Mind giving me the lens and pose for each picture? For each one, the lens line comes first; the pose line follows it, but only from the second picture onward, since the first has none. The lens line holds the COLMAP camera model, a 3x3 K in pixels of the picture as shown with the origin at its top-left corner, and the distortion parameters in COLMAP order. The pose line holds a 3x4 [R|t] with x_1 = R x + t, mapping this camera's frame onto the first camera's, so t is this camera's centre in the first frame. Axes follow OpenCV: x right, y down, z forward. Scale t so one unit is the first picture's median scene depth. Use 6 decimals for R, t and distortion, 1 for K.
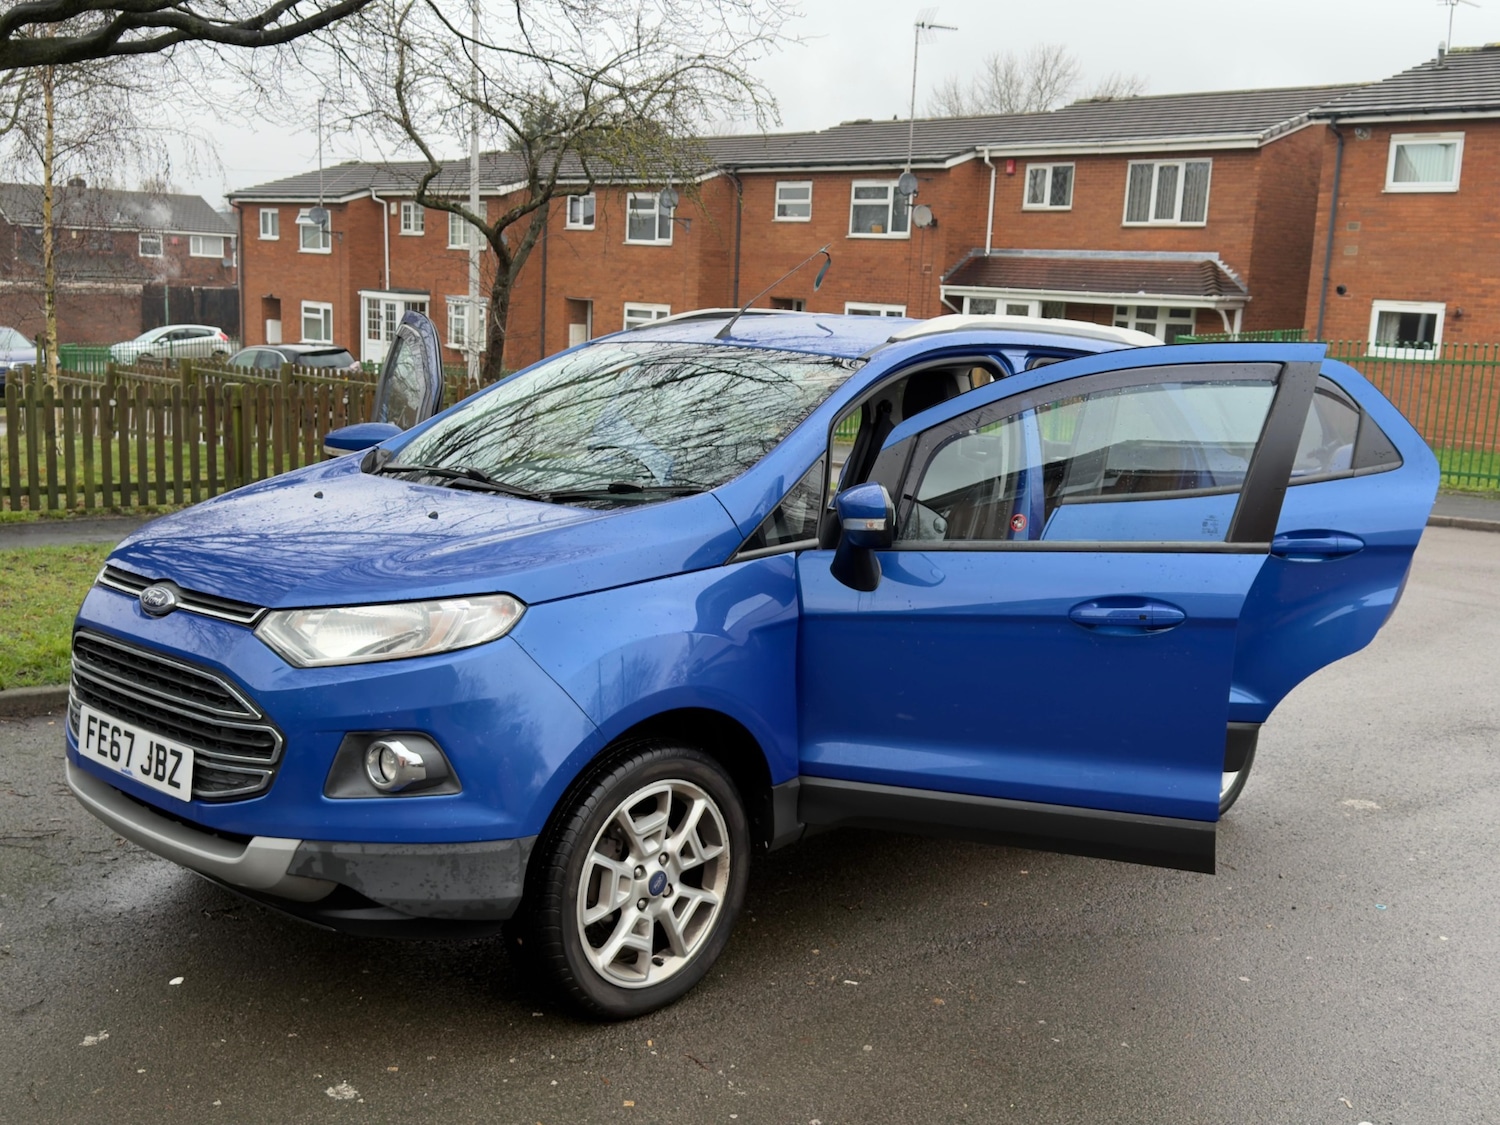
lens RADIAL K [[1700.9, 0, 780.5], [0, 1700.9, 580.6], [0, 0, 1]] dist [0.060822, 0.000000]
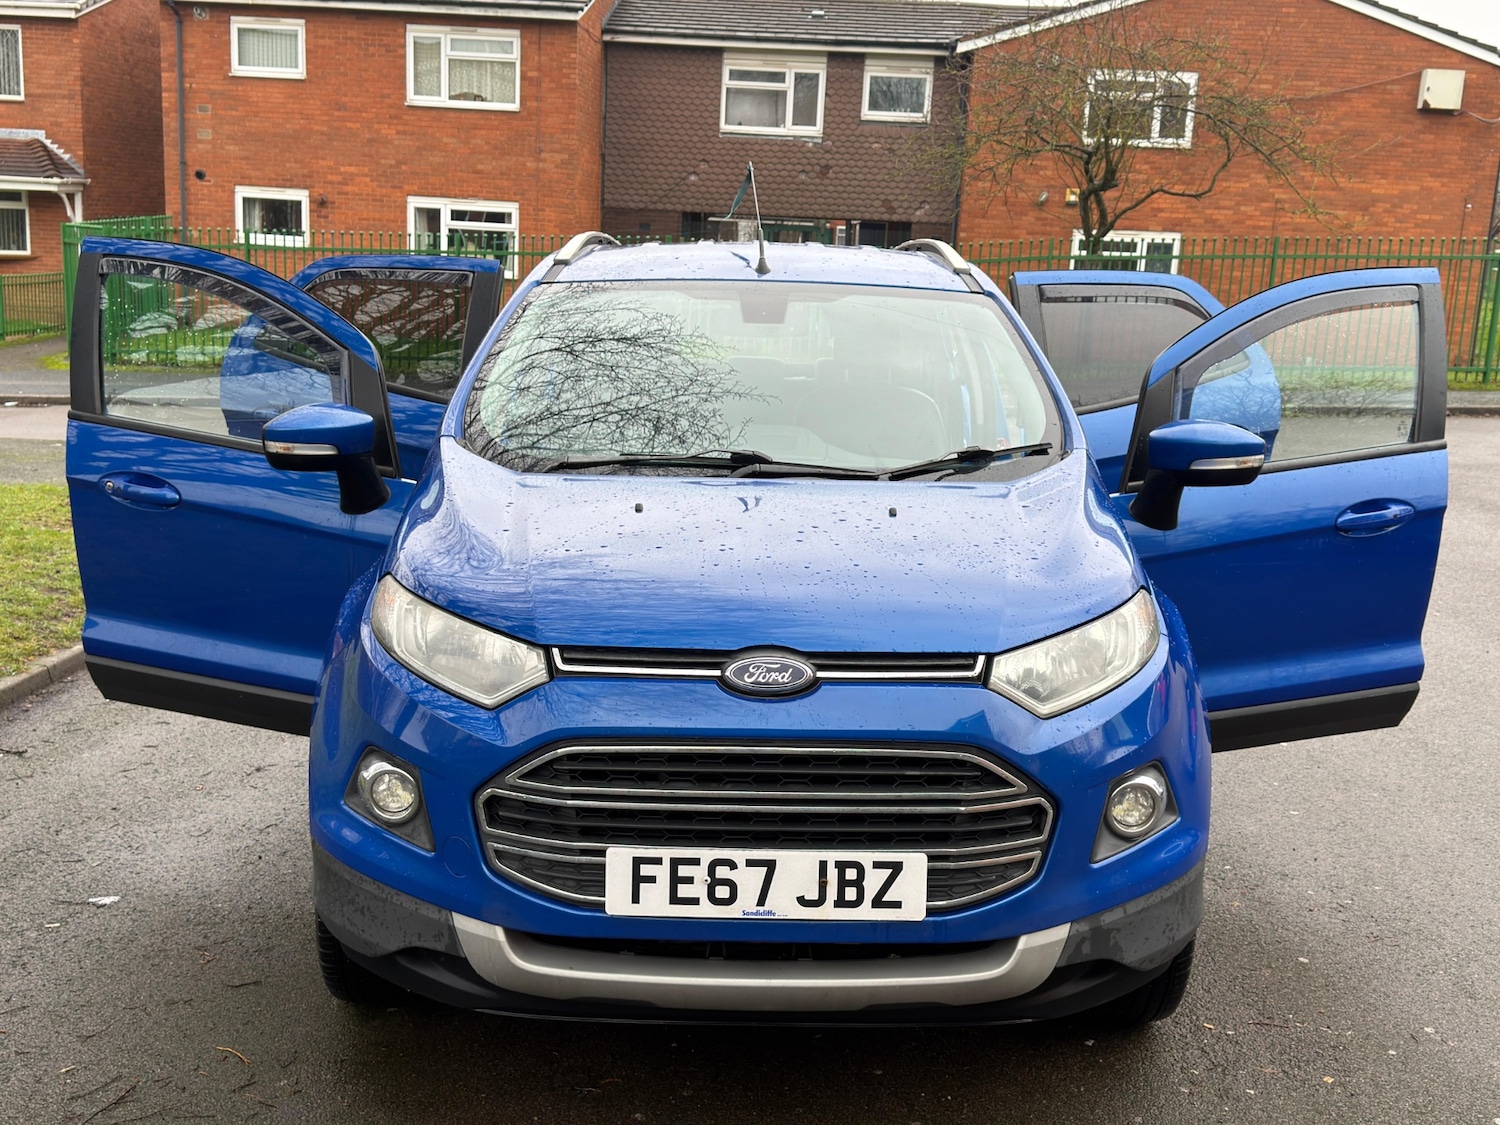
lens RADIAL K [[1700.9, 0, 757.8], [0, 1700.9, 538.0], [0, 0, 1]] dist [0.060822, 0.000000]
pose [[0.716436, -0.144773, 0.682466, -0.678514], [0.112656, 0.989401, 0.091620, -0.091124], [-0.688497, 0.011244, 0.725152, 0.370167]]
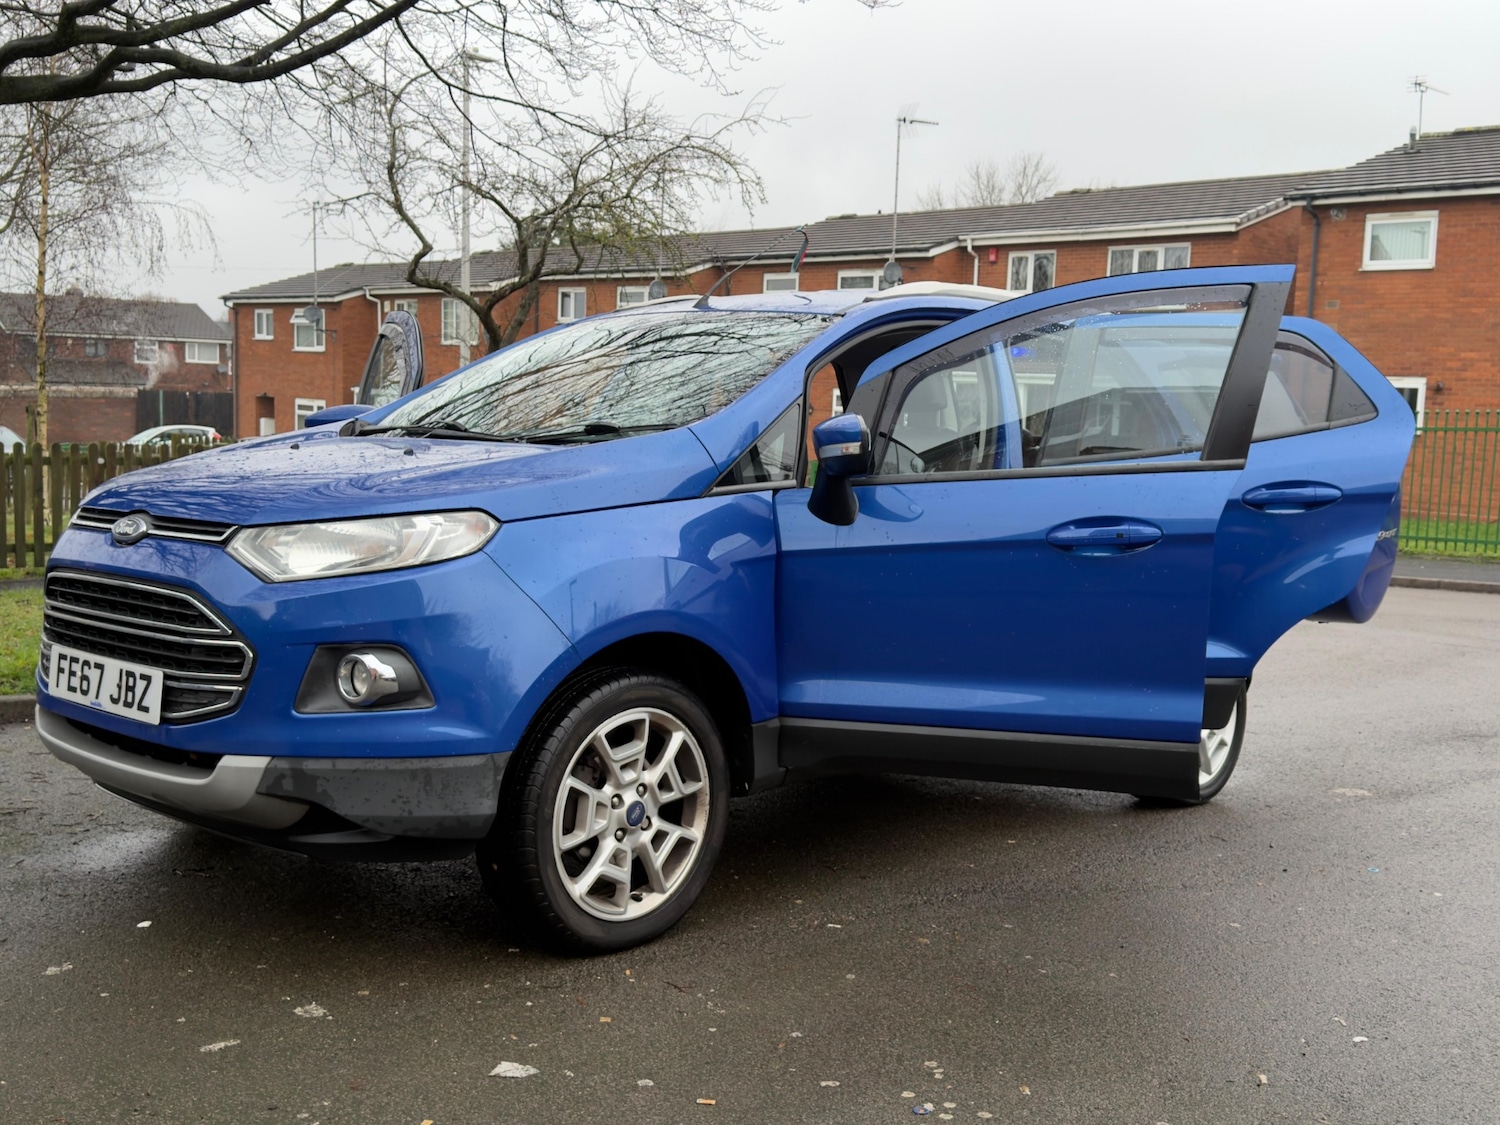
lens RADIAL K [[1700.9, 0, 780.2], [0, 1700.9, 572.5], [0, 0, 1]] dist [0.060822, 0.000000]
pose [[0.999925, -0.011573, 0.003903, 0.007463], [0.011816, 0.997523, -0.069347, 0.086225], [-0.003091, 0.069388, 0.997585, 0.006808]]
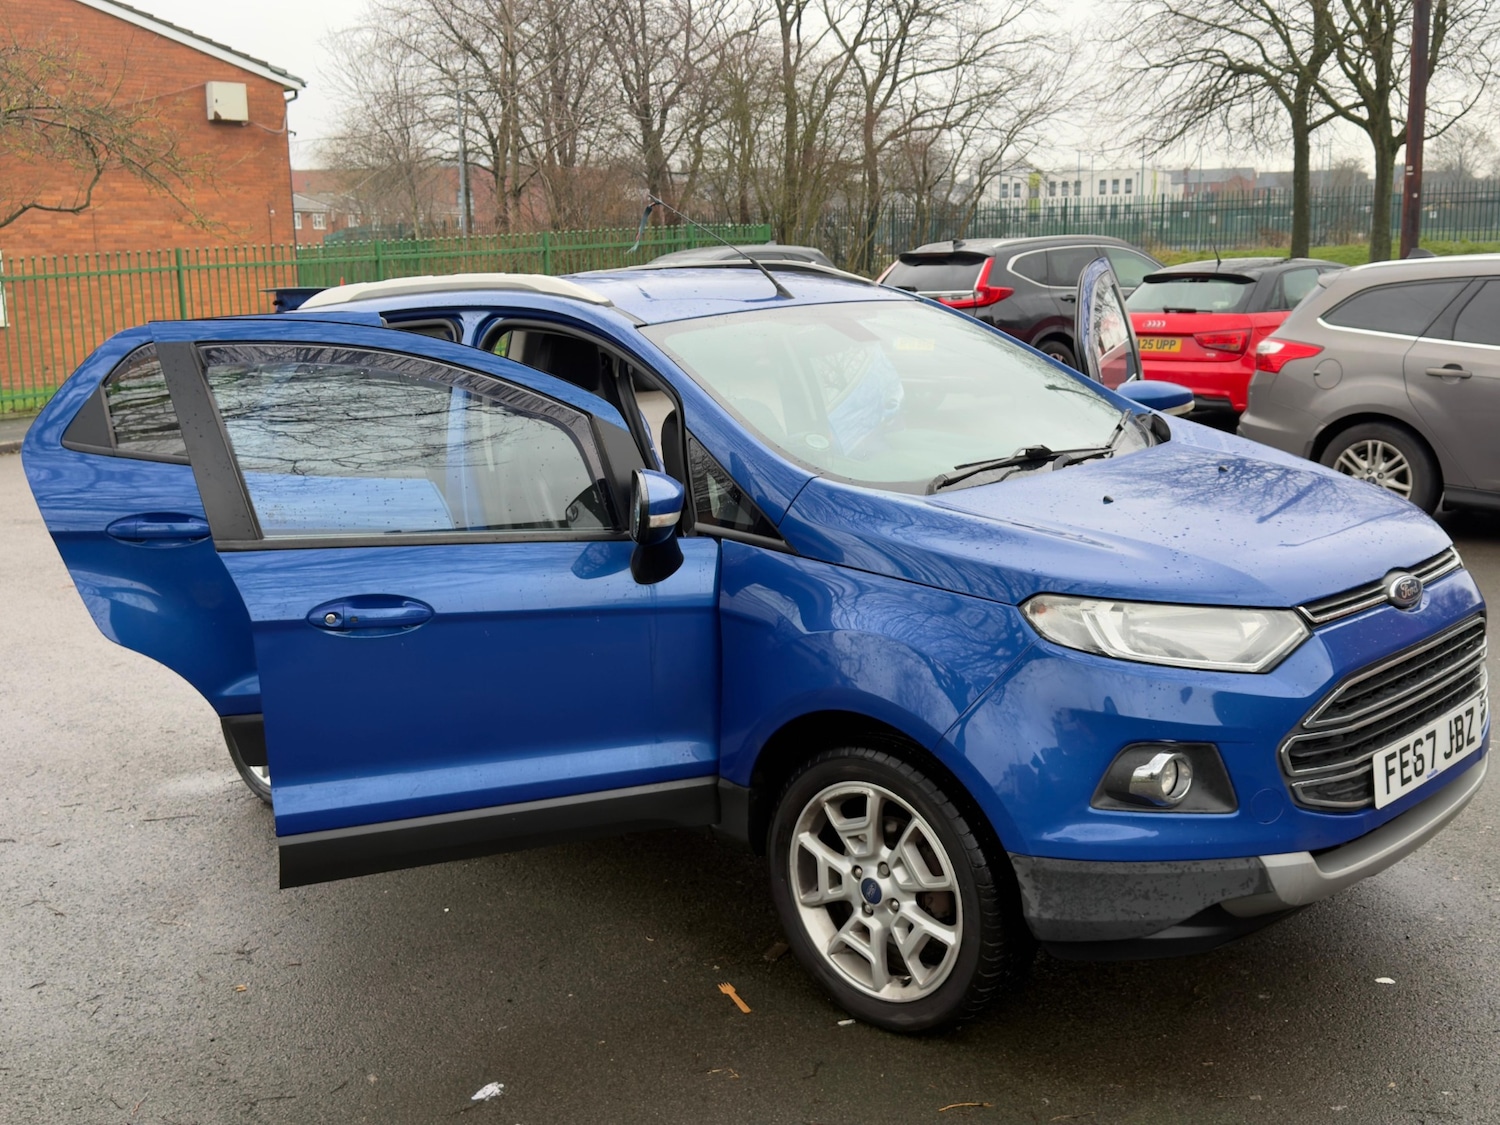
lens RADIAL K [[1700.9, 0, 742.0], [0, 1700.9, 554.4], [0, 0, 1]] dist [0.060822, 0.000000]
pose [[-0.002816, -0.227437, 0.973789, -1.004719], [0.194198, 0.955129, 0.223640, -0.227682], [-0.980958, 0.189738, 0.041478, 1.036076]]
